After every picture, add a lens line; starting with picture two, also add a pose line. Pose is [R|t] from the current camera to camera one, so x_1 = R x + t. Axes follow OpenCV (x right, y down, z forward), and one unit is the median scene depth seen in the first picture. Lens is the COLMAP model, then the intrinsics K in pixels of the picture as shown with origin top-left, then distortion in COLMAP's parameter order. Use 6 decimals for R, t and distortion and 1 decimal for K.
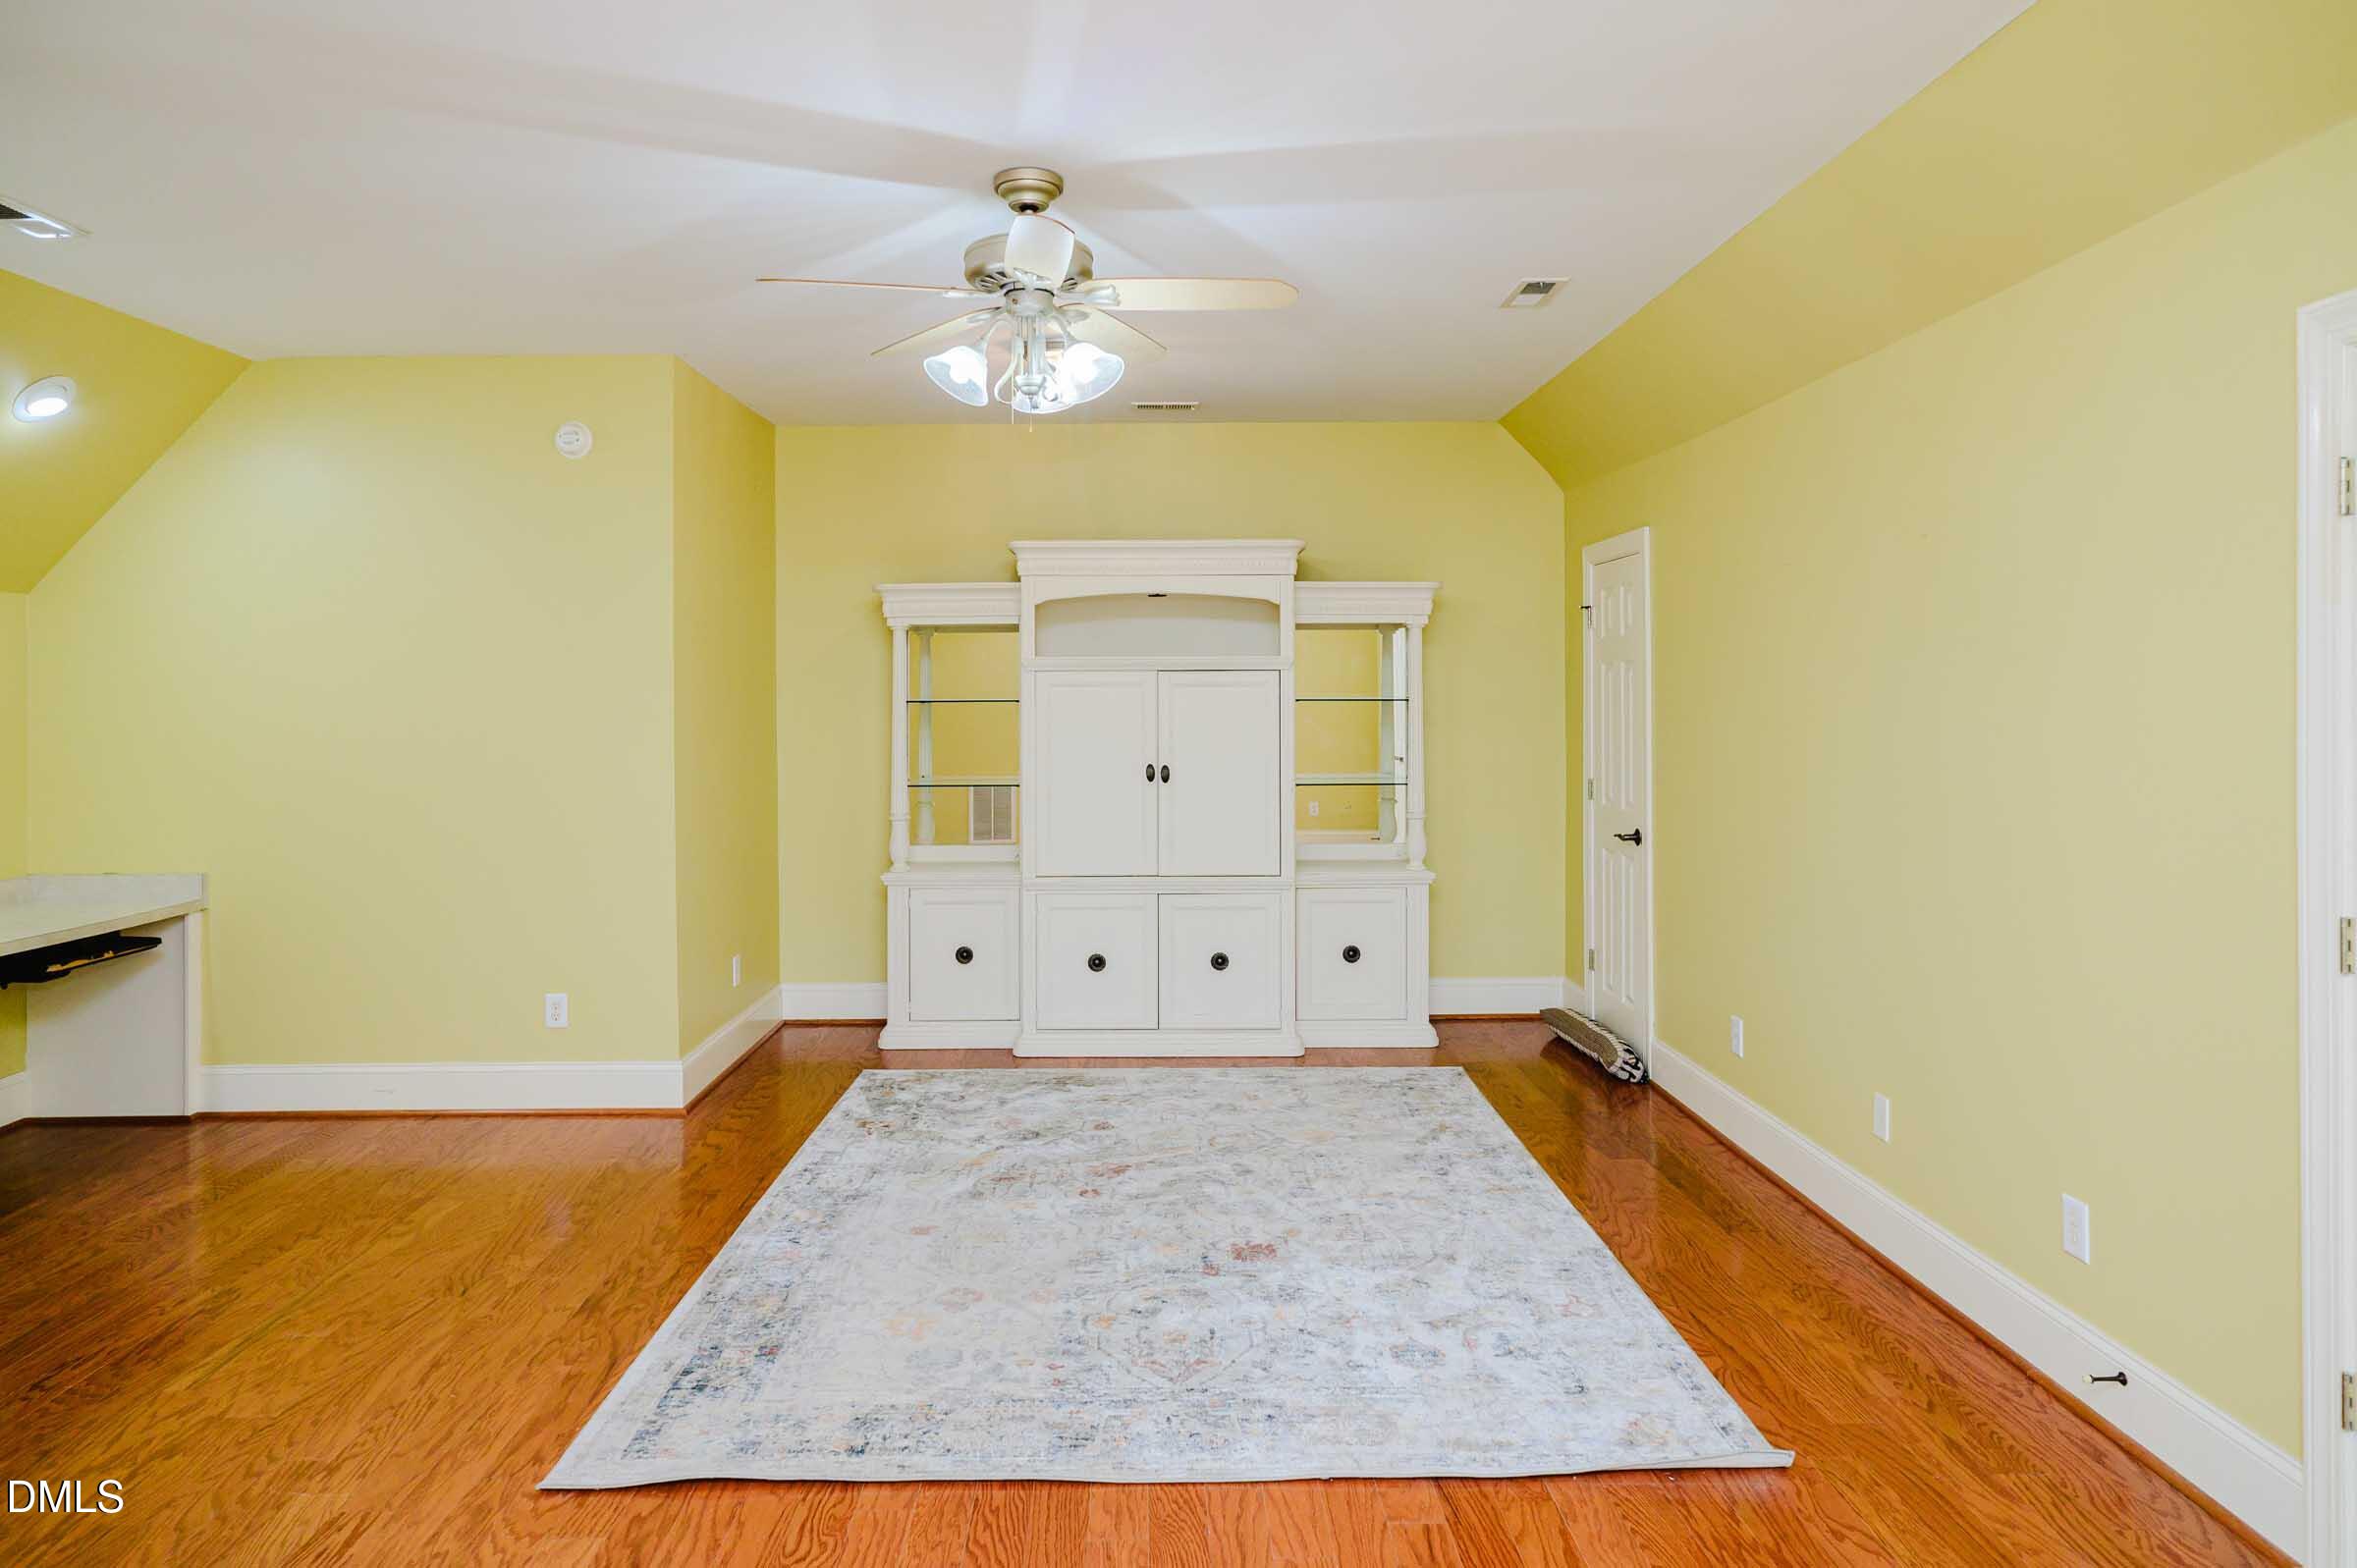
lens RADIAL K [[1432.7, 0, 1181.7], [0, 1432.7, 688.9], [0, 0, 1]] dist [-0.003472, -0.001727]
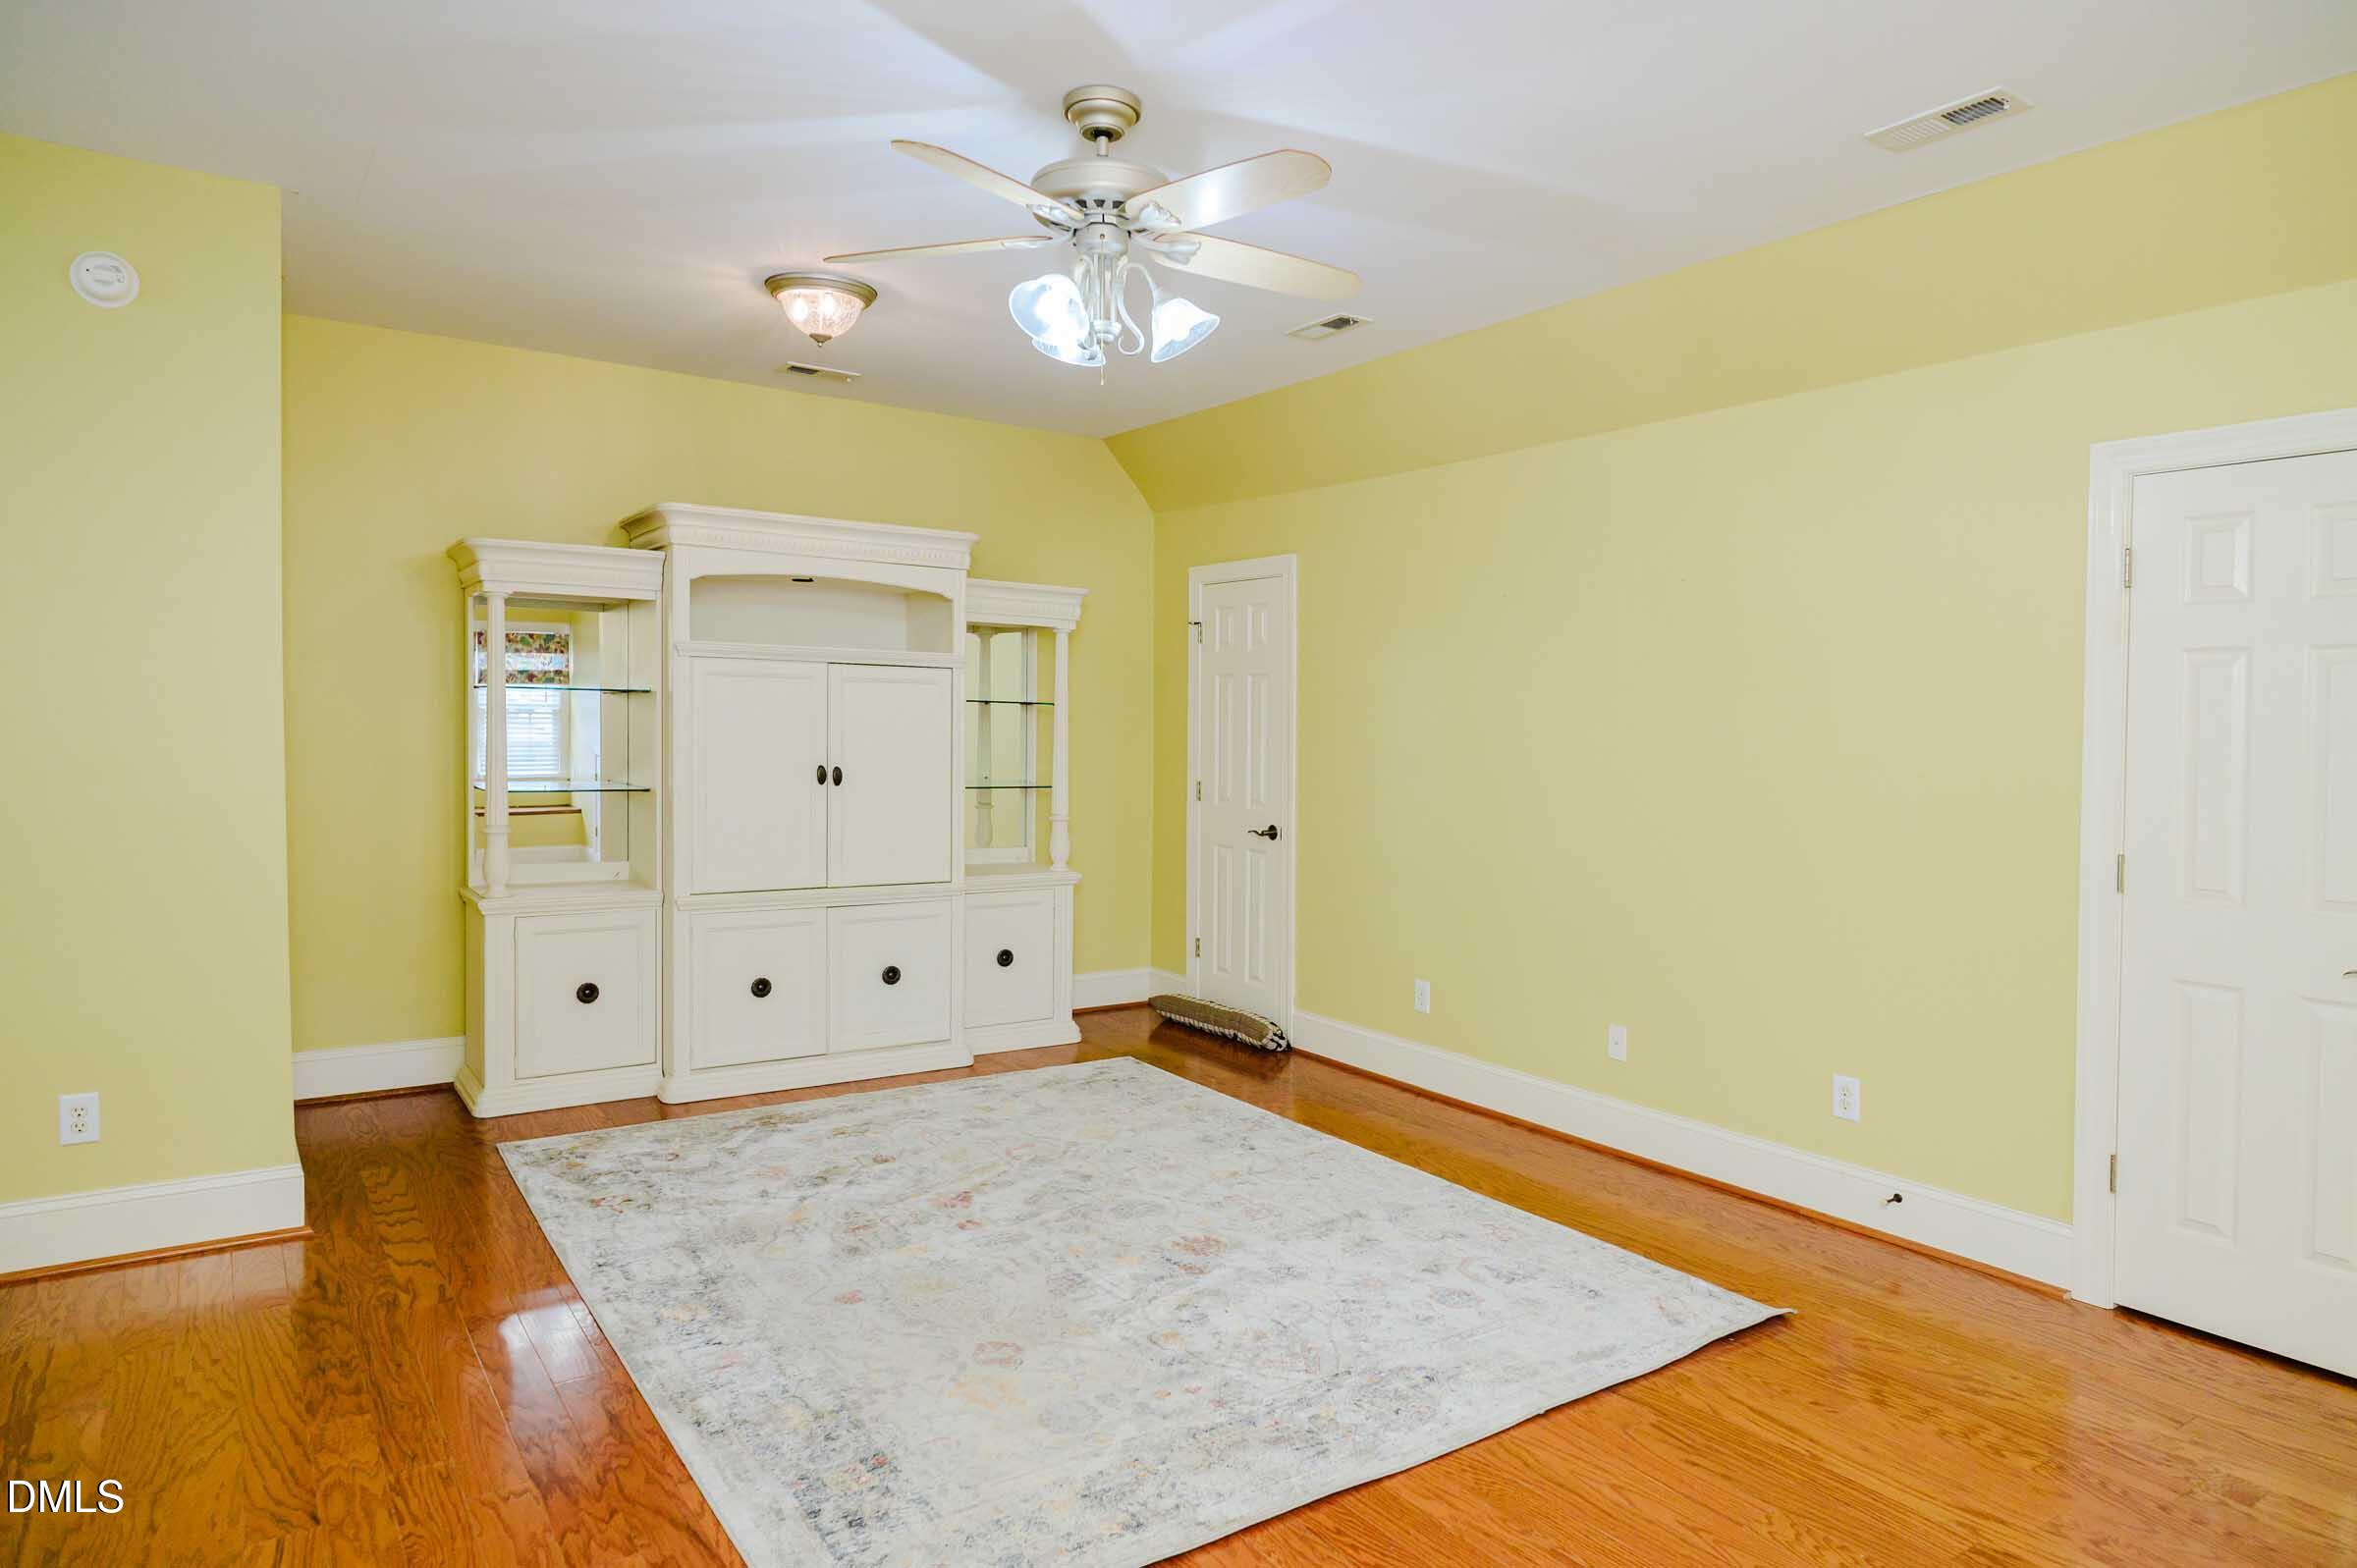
lens RADIAL K [[1386.0, 0, 1217.1], [0, 1386.0, 743.1], [0, 0, 1]] dist [-0.000670, 0.000207]
pose [[0.822790, 0.014775, 0.568154, -0.388660], [-0.027745, 0.999514, 0.014188, 0.023588], [-0.567668, -0.027437, 0.822800, 0.165811]]
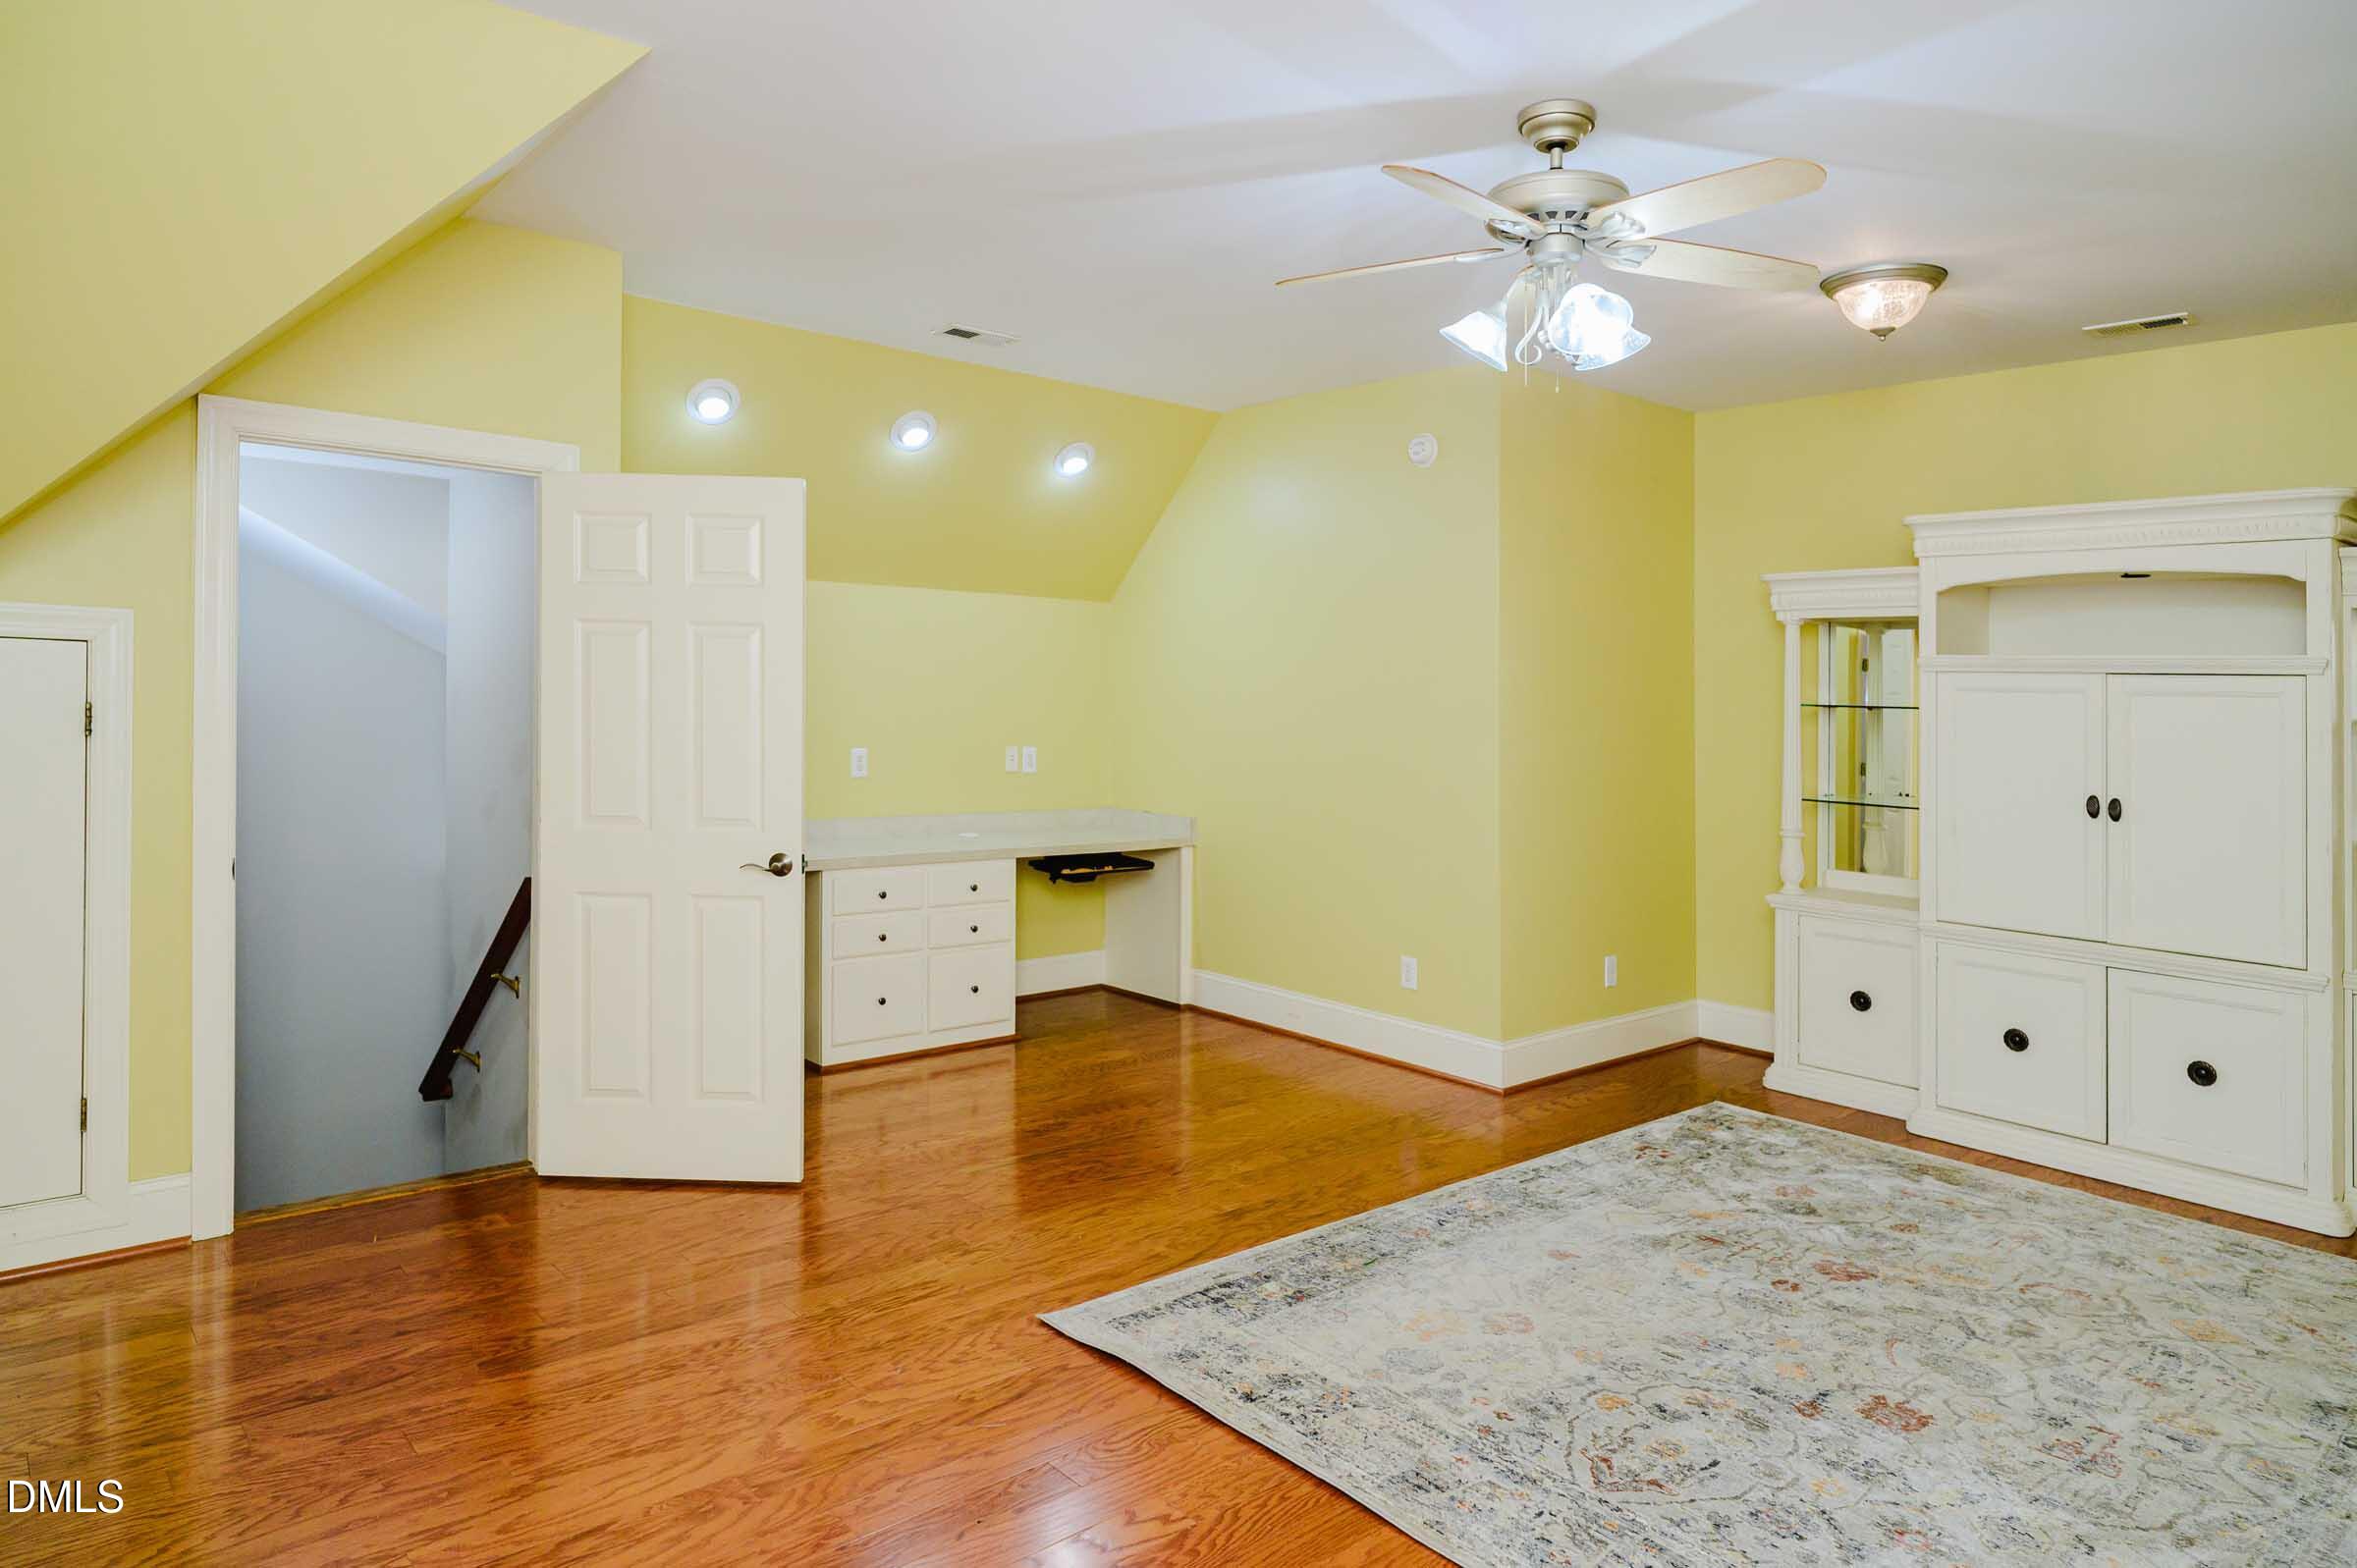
lens RADIAL K [[1432.7, 0, 1181.7], [0, 1432.7, 688.9], [0, 0, 1]] dist [-0.003472, -0.001727]
pose [[0.650888, 0.021423, -0.758871, 0.296851], [-0.029874, 0.999550, 0.002595, 0.010283], [0.758586, 0.020981, 0.651235, 0.158564]]
